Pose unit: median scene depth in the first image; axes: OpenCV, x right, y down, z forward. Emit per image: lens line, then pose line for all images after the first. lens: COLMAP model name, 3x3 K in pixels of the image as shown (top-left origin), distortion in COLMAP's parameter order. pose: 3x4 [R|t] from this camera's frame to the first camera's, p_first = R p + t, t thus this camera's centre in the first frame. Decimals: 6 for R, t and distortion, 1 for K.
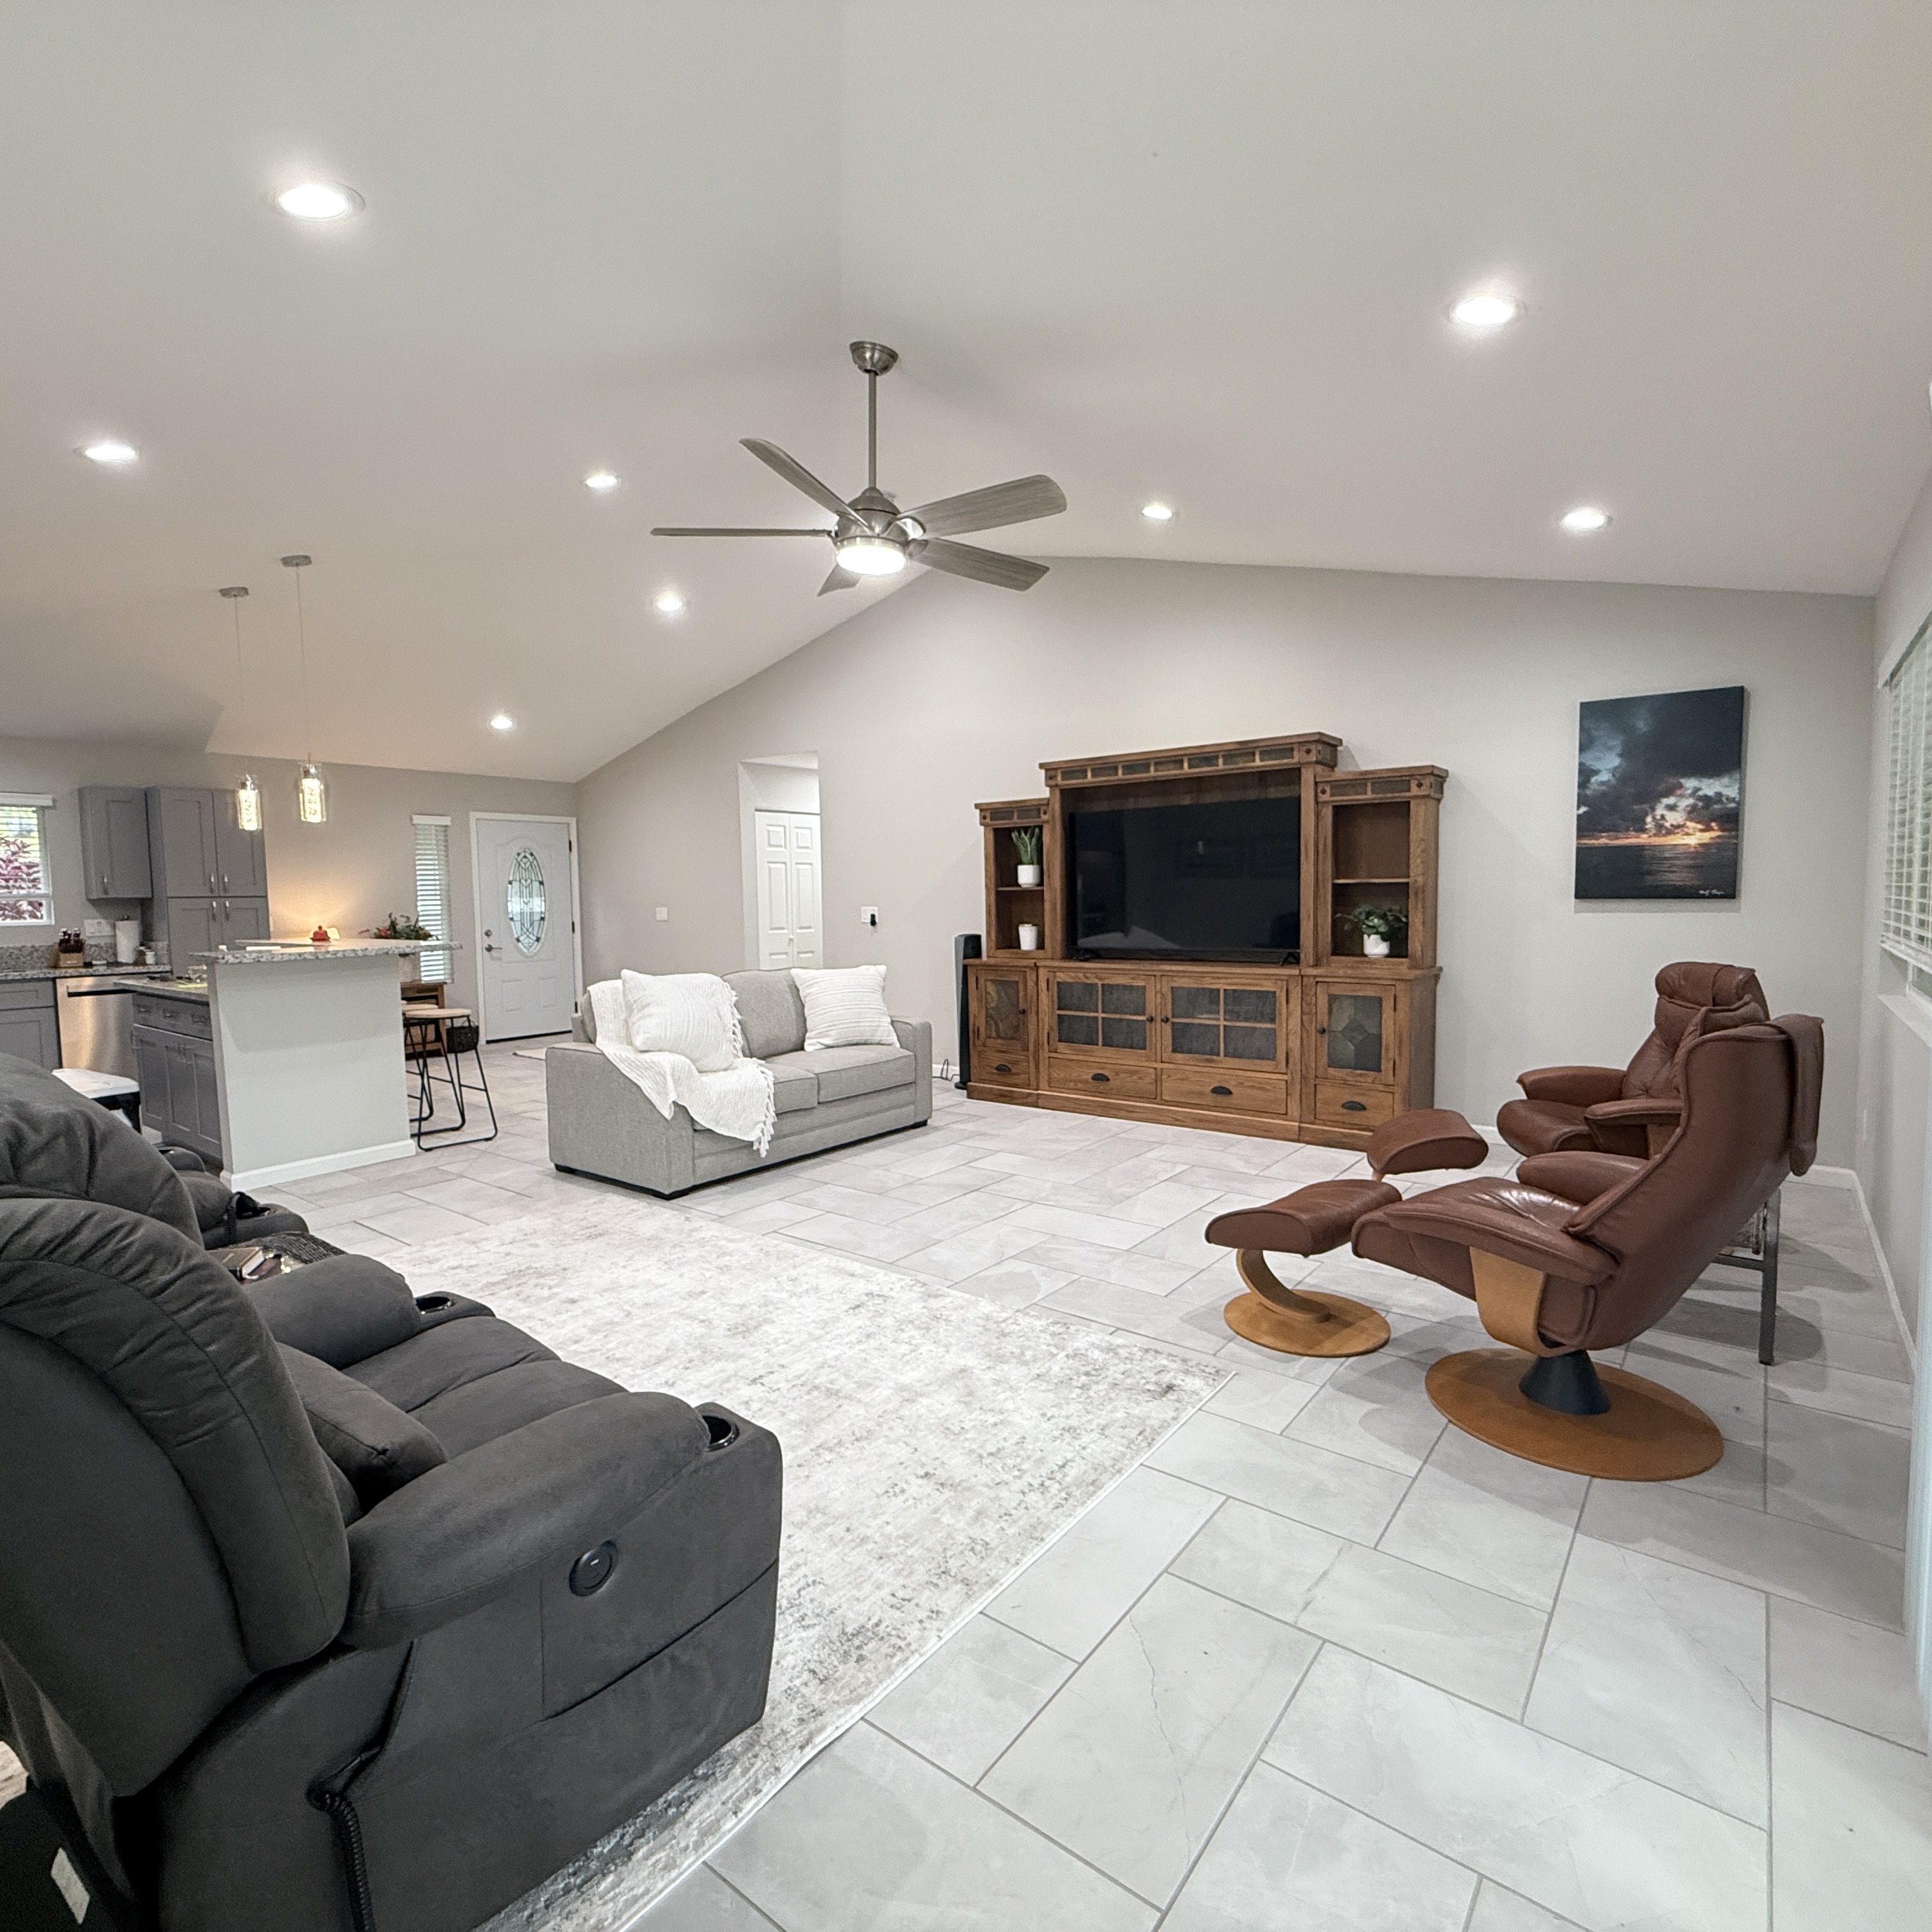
lens RADIAL K [[1031.0, 0, 959.6], [0, 1031.0, 963.8], [0, 0, 1]] dist [-0.000301, 0.000224]
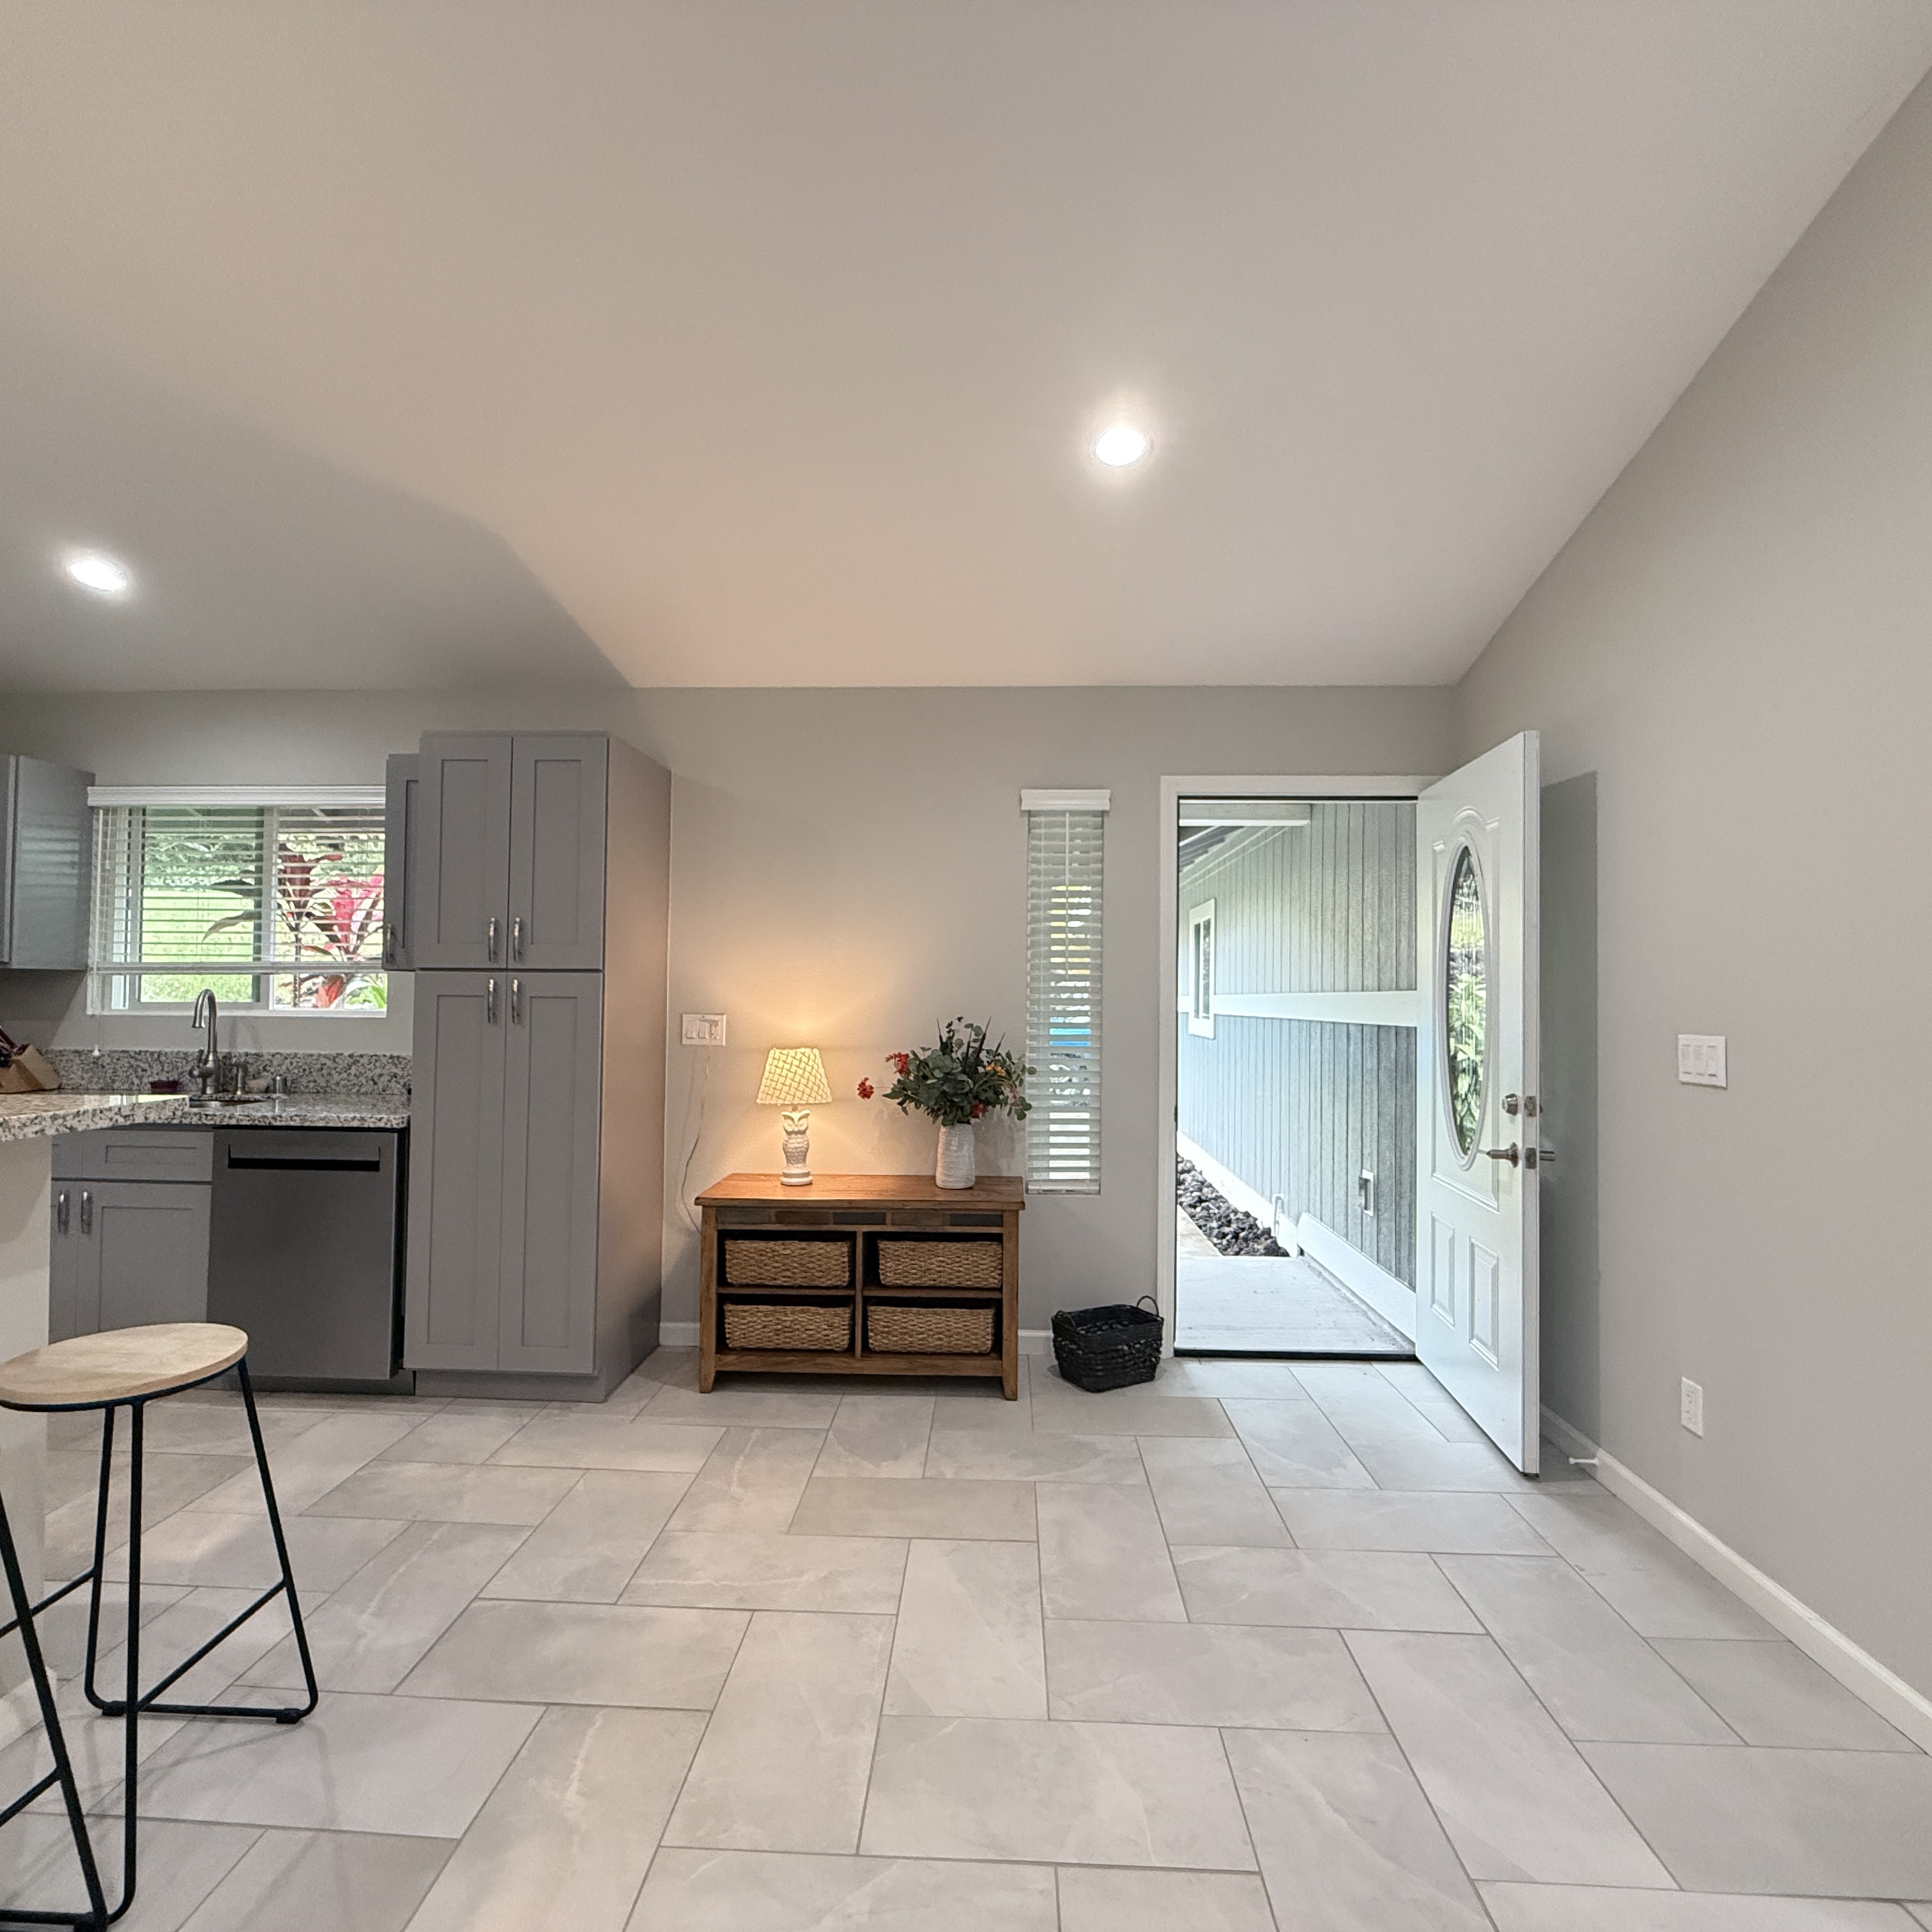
lens RADIAL K [[1031.0, 0, 959.6], [0, 1031.0, 963.8], [0, 0, 1]] dist [-0.000301, 0.000224]
pose [[0.577488, -0.004921, -0.816384, -0.342409], [-0.074060, 0.995543, -0.058389, -0.080000], [0.813033, 0.094180, 0.574550, 1.292492]]
